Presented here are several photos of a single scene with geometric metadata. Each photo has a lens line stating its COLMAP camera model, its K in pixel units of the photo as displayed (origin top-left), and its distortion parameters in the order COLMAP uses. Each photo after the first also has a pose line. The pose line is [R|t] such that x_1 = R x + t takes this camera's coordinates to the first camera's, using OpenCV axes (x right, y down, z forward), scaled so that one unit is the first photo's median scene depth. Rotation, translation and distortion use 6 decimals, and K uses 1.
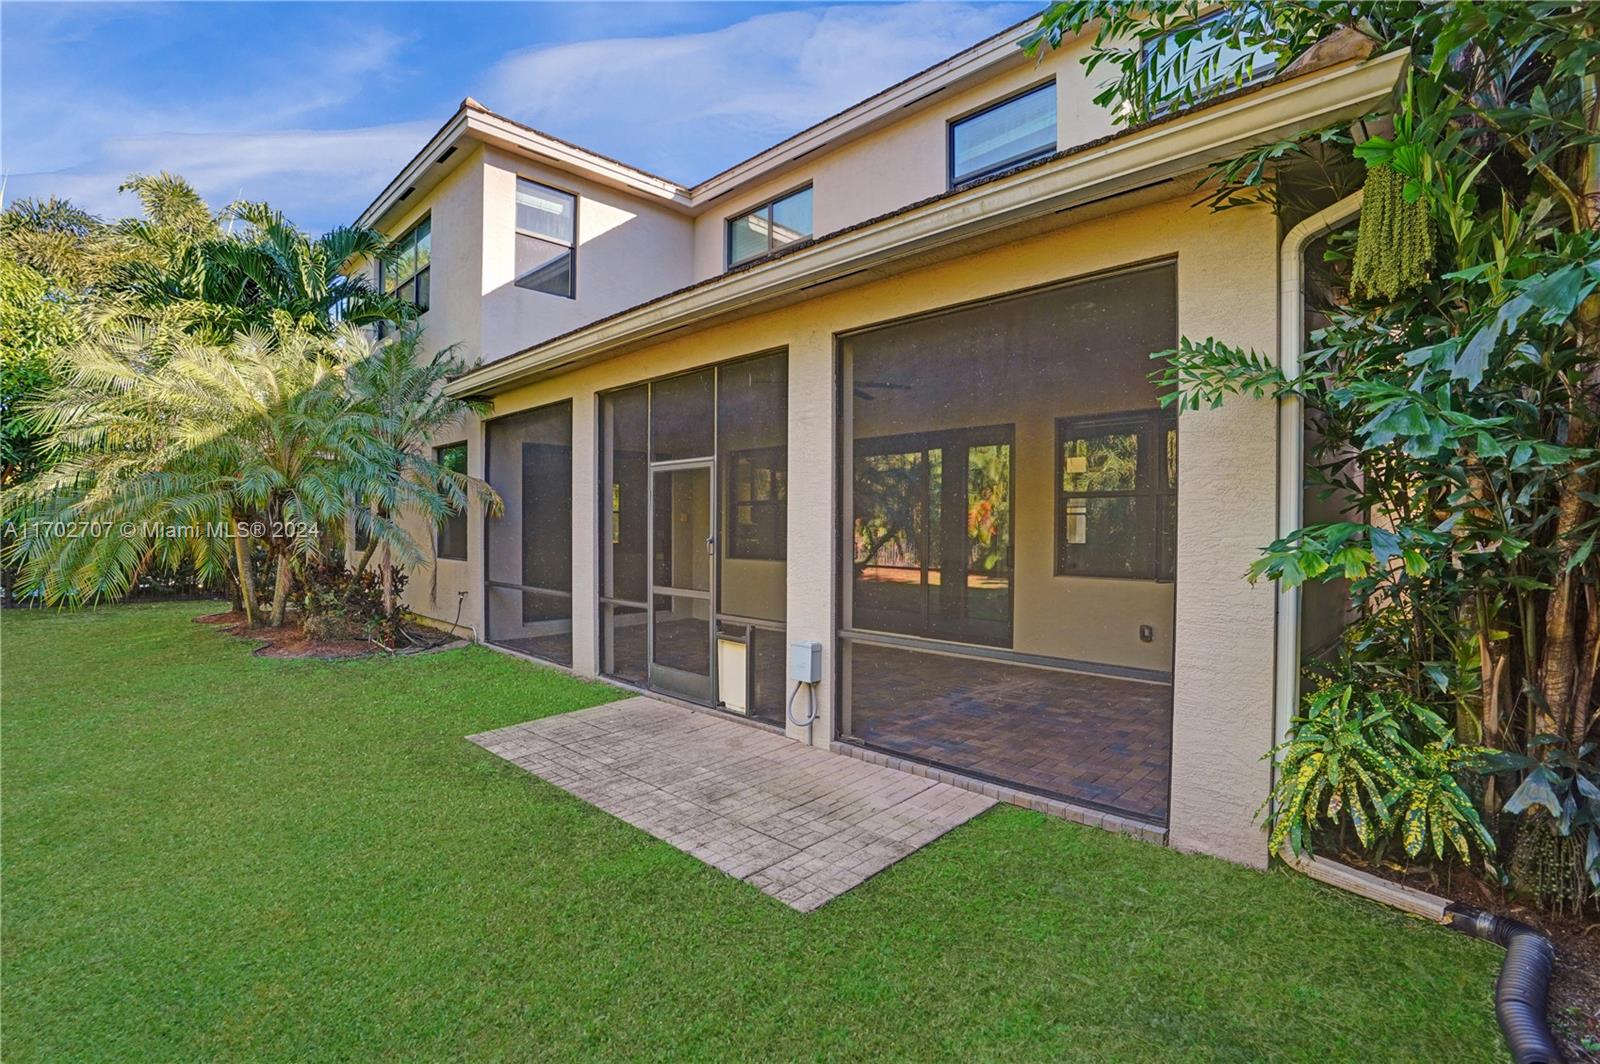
lens RADIAL K [[745.3, 0, 806.1], [0, 745.3, 526.1], [0, 0, 1]] dist [-0.068208, 0.028534]
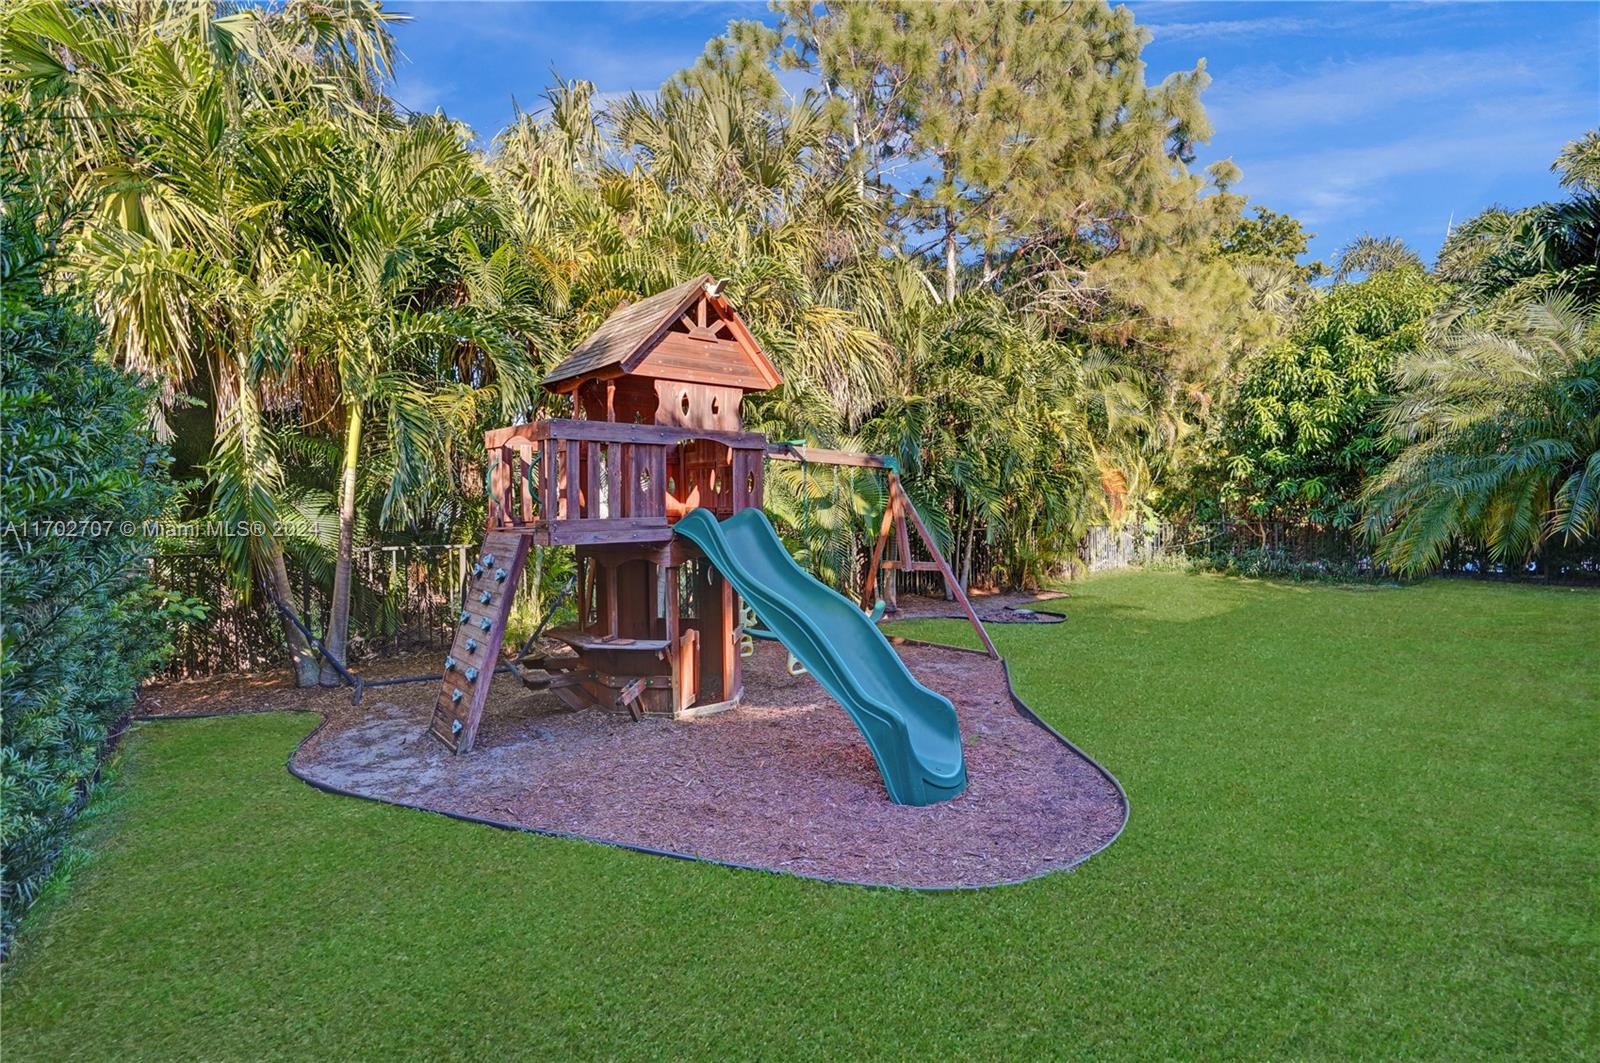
lens RADIAL K [[745.3, 0, 806.1], [0, 745.3, 525.6], [0, 0, 1]] dist [-0.068208, 0.028534]
pose [[-0.102164, 0.014100, -0.994668, 0.422347], [0.008656, 0.999874, 0.013285, 0.011080], [0.994730, -0.007252, -0.102273, 0.200081]]
